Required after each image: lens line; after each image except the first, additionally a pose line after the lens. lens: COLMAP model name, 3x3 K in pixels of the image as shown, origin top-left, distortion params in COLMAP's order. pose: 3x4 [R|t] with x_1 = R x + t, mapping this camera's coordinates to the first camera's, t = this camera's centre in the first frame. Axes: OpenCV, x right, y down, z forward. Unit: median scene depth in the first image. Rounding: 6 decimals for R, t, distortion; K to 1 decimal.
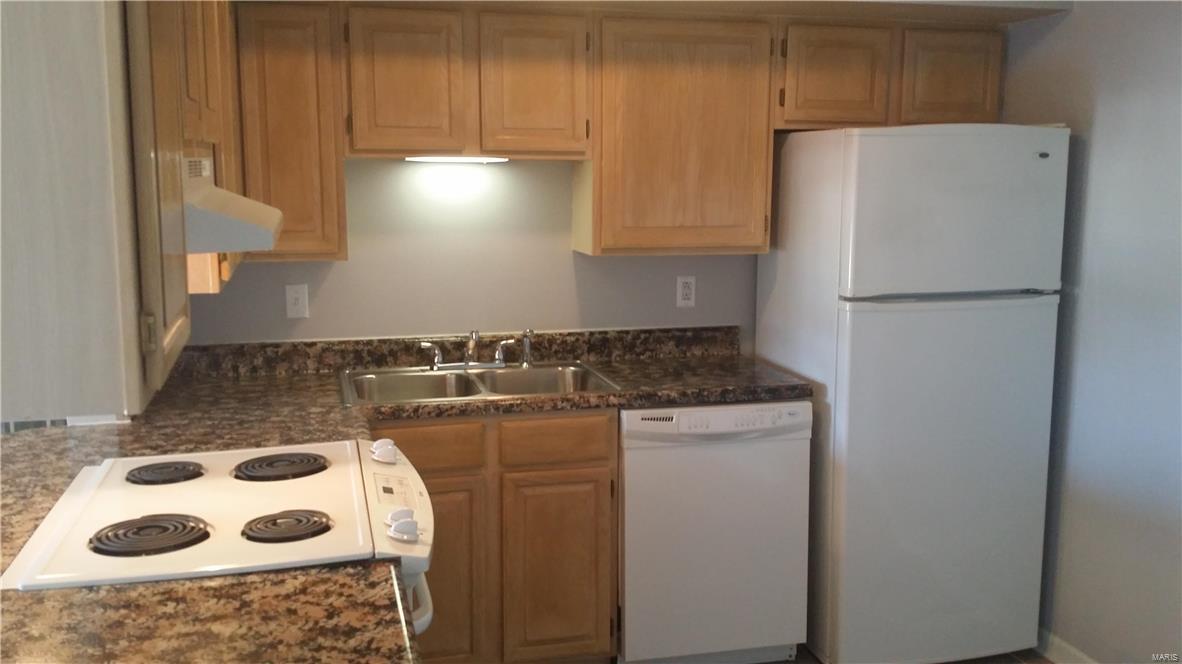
lens RADIAL K [[1075.2, 0, 598.8], [0, 1075.2, 331.3], [0, 0, 1]] dist [0.134843, -0.323123]
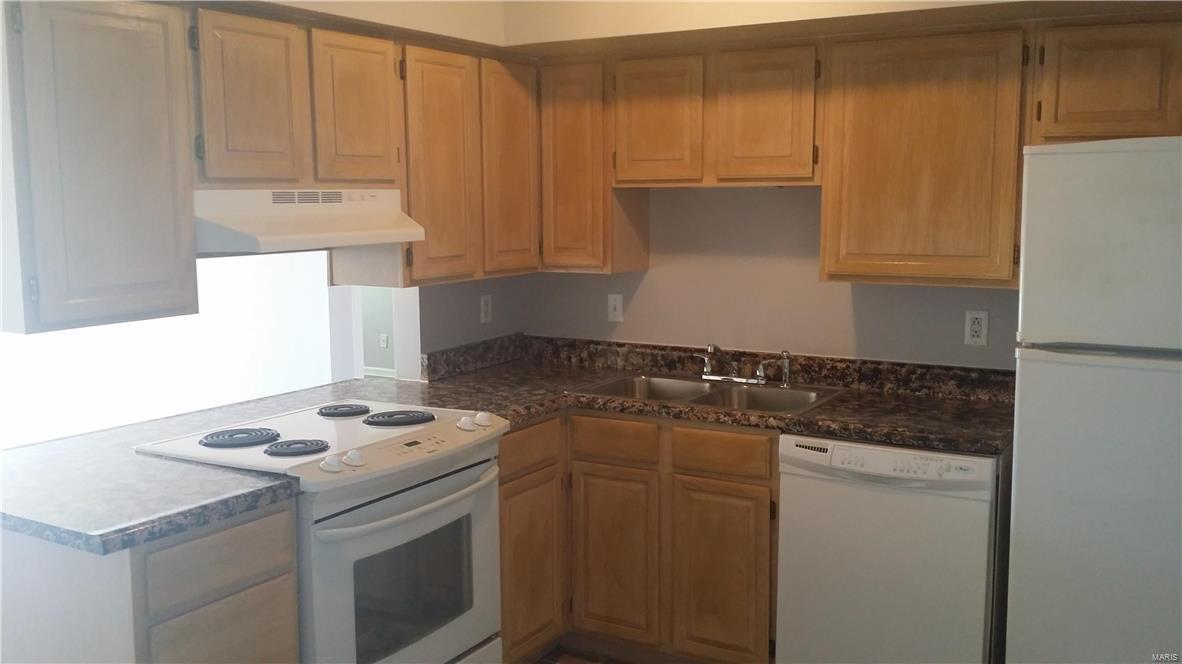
lens RADIAL K [[1075.2, 0, 598.8], [0, 1075.2, 331.3], [0, 0, 1]] dist [0.134843, -0.323123]
pose [[0.715445, 0.081658, -0.693881, 0.543559], [-0.098857, 0.994986, 0.015164, -0.018552], [0.691640, 0.057746, 0.719930, 0.138494]]
